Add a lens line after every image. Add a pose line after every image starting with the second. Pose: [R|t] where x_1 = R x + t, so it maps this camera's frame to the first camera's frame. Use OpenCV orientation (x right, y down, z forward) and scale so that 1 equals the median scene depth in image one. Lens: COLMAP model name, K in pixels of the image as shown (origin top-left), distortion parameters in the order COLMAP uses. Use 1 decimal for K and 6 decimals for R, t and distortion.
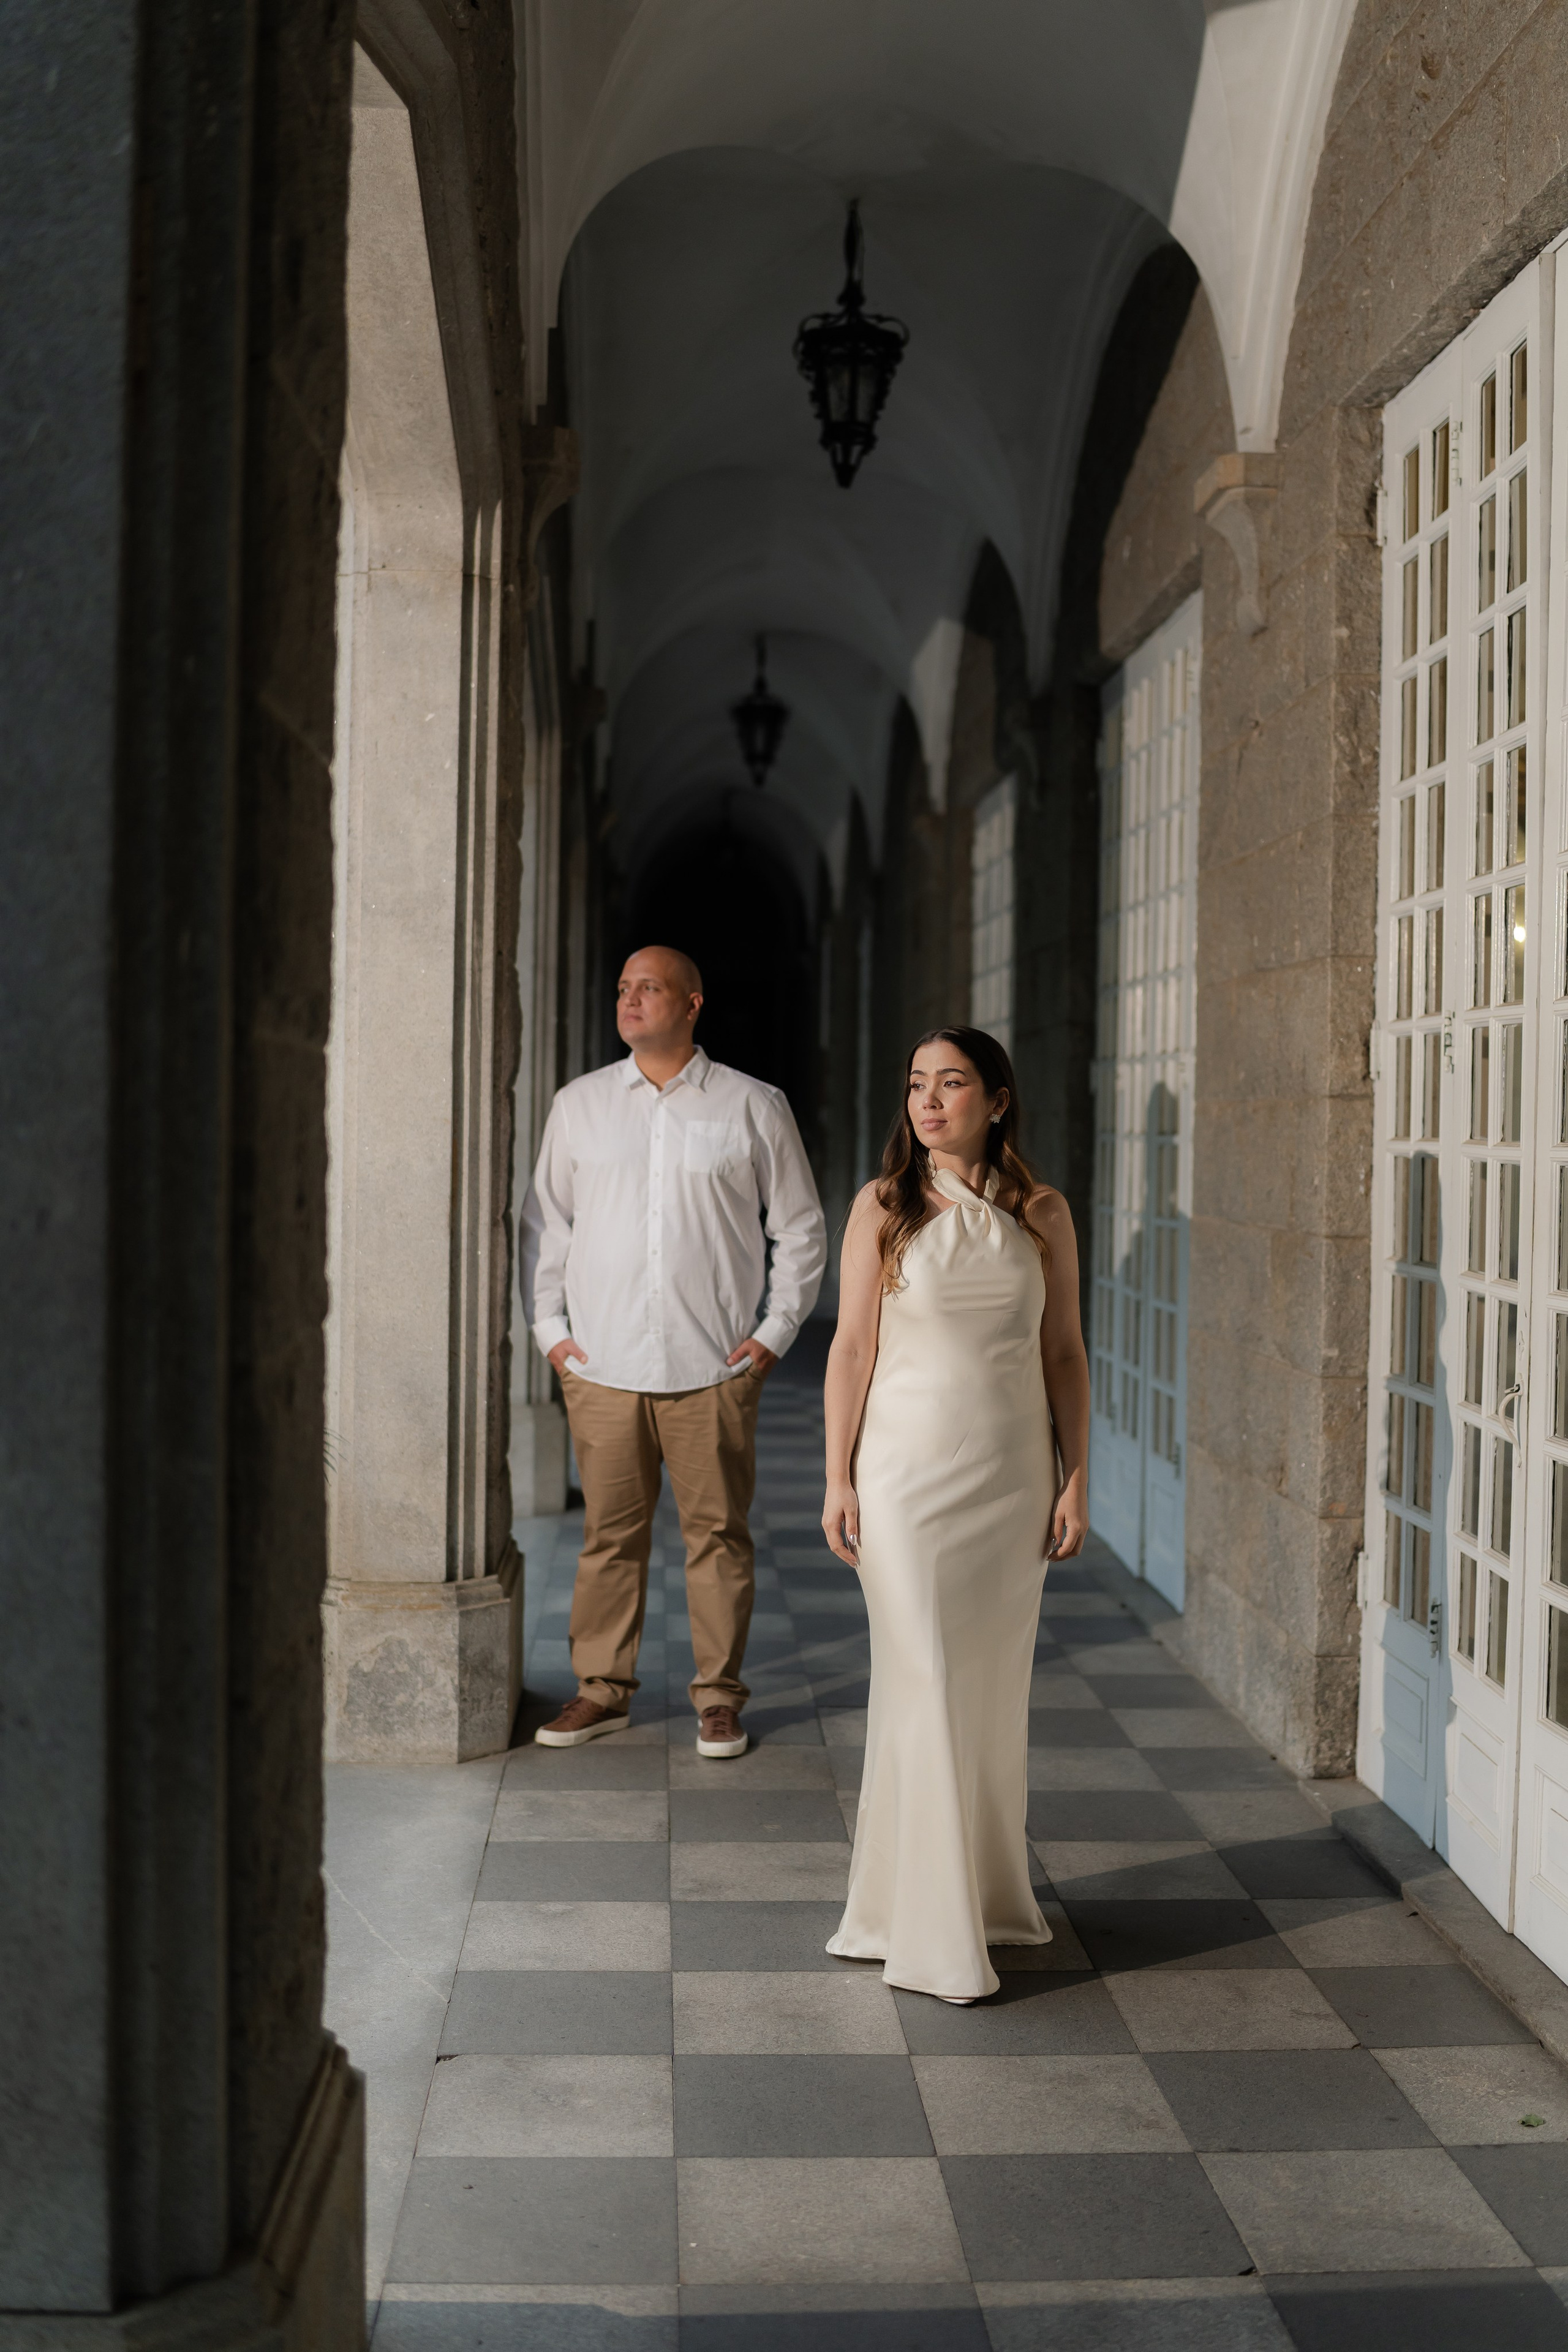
lens RADIAL K [[2196.8, 0, 784.0], [0, 2196.8, 1176.0], [0, 0, 1]] dist [-0.081158, 0.005044]
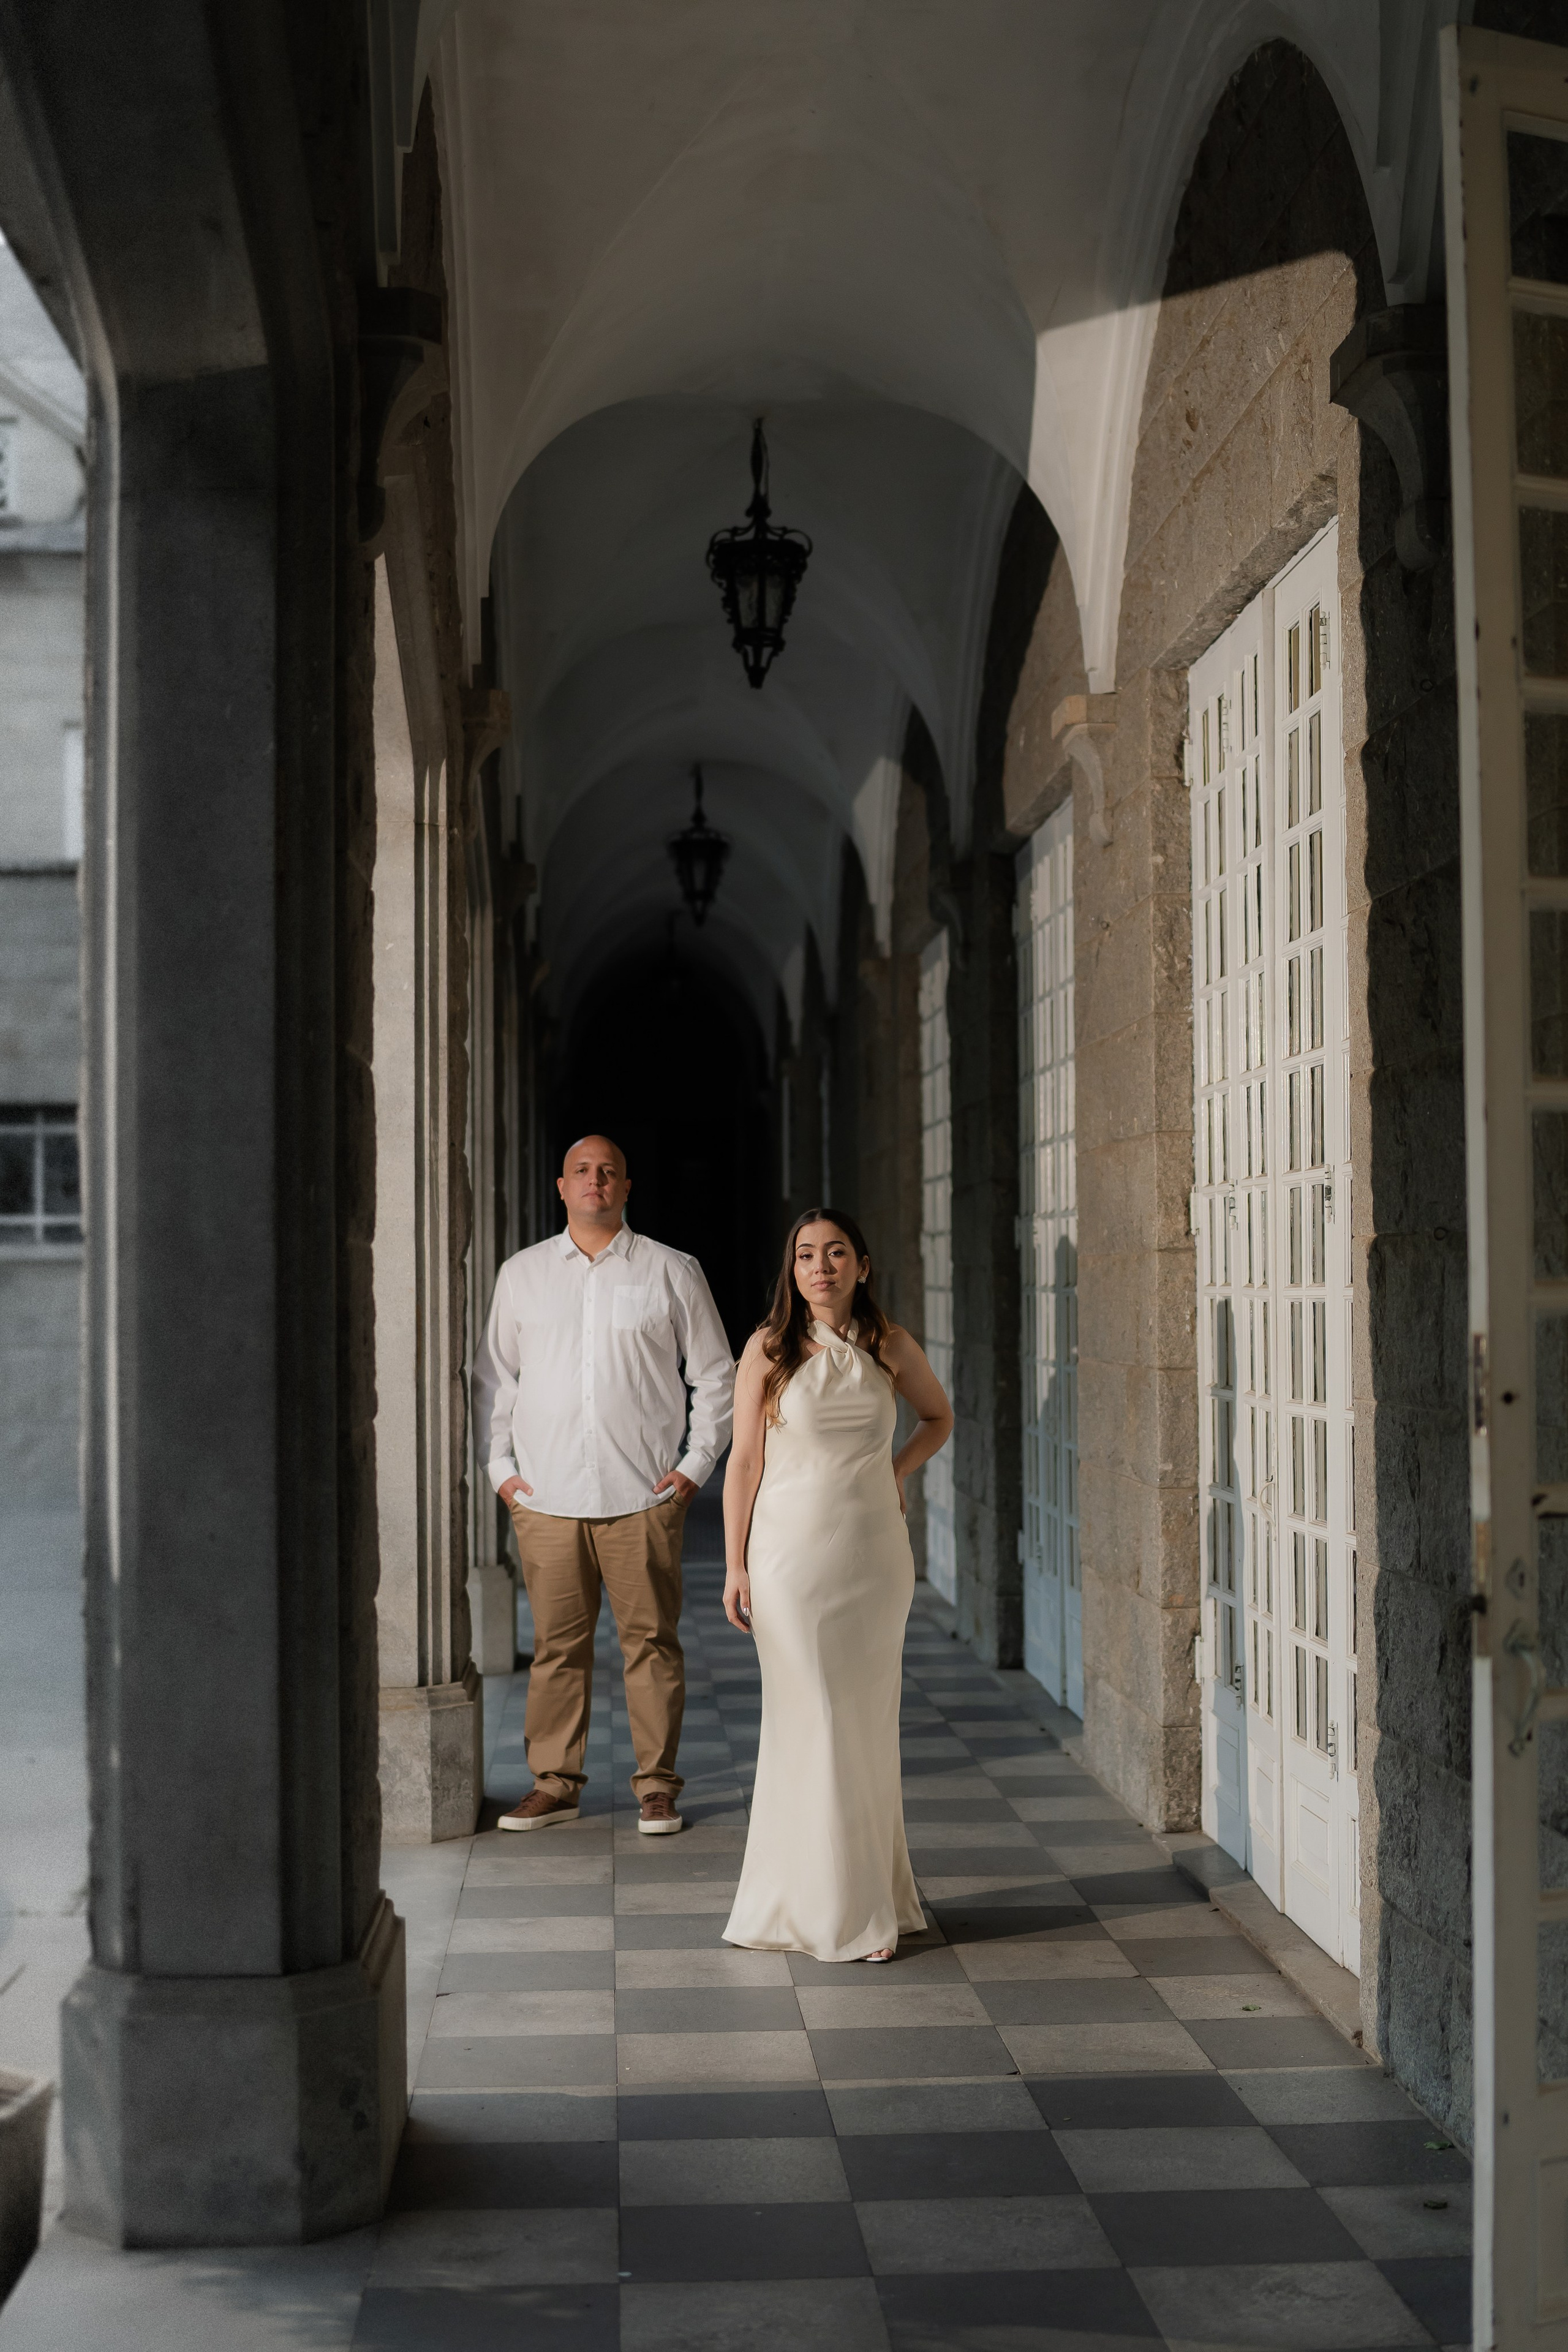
lens RADIAL K [[2458.5, 0, 773.4], [0, 2458.5, 1253.2], [0, 0, 1]] dist [-0.076058, 0.011085]
pose [[0.999610, -0.024870, 0.012667, 0.023867], [0.025316, 0.999018, -0.036362, 0.008144], [-0.011750, 0.036668, 0.999258, -0.320530]]
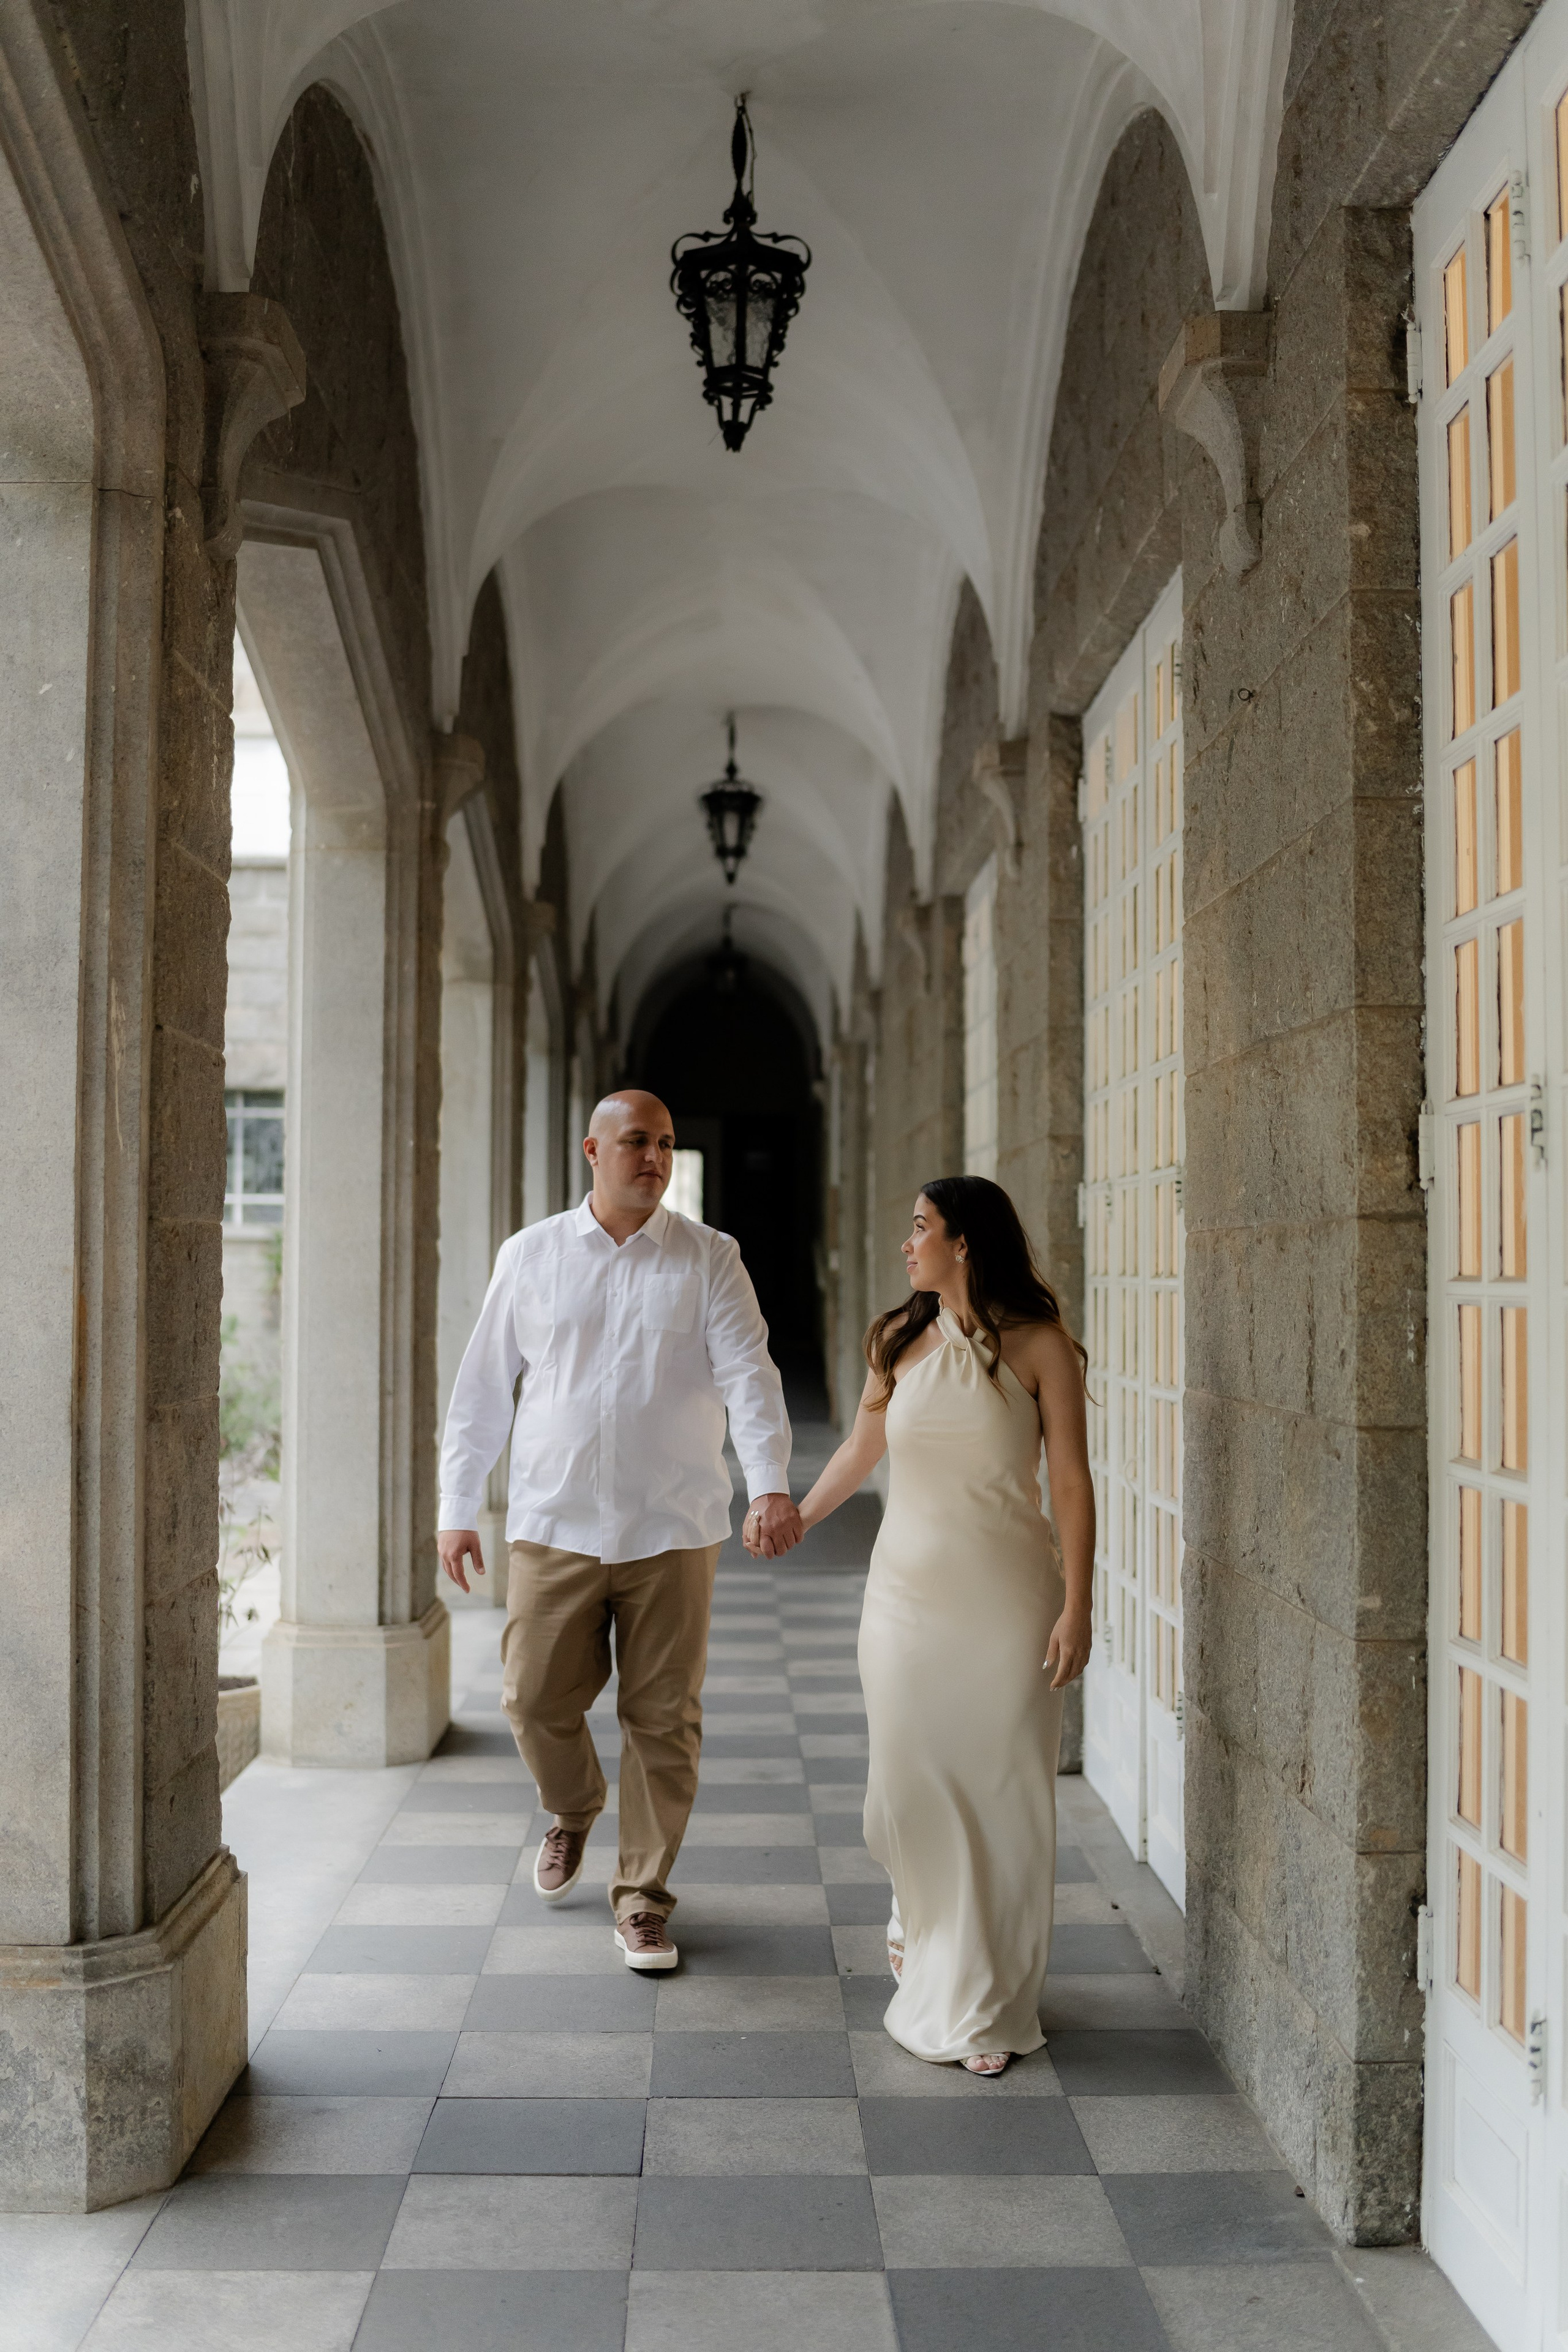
lens RADIAL K [[2435.7, 0, 731.2], [0, 2435.7, 1195.8], [0, 0, 1]] dist [-0.080835, -0.017925]
pose [[0.999630, -0.012471, -0.024169, 0.074885], [0.011144, 0.998463, -0.054288, -0.004641], [0.024809, 0.053998, 0.998233, 0.253462]]
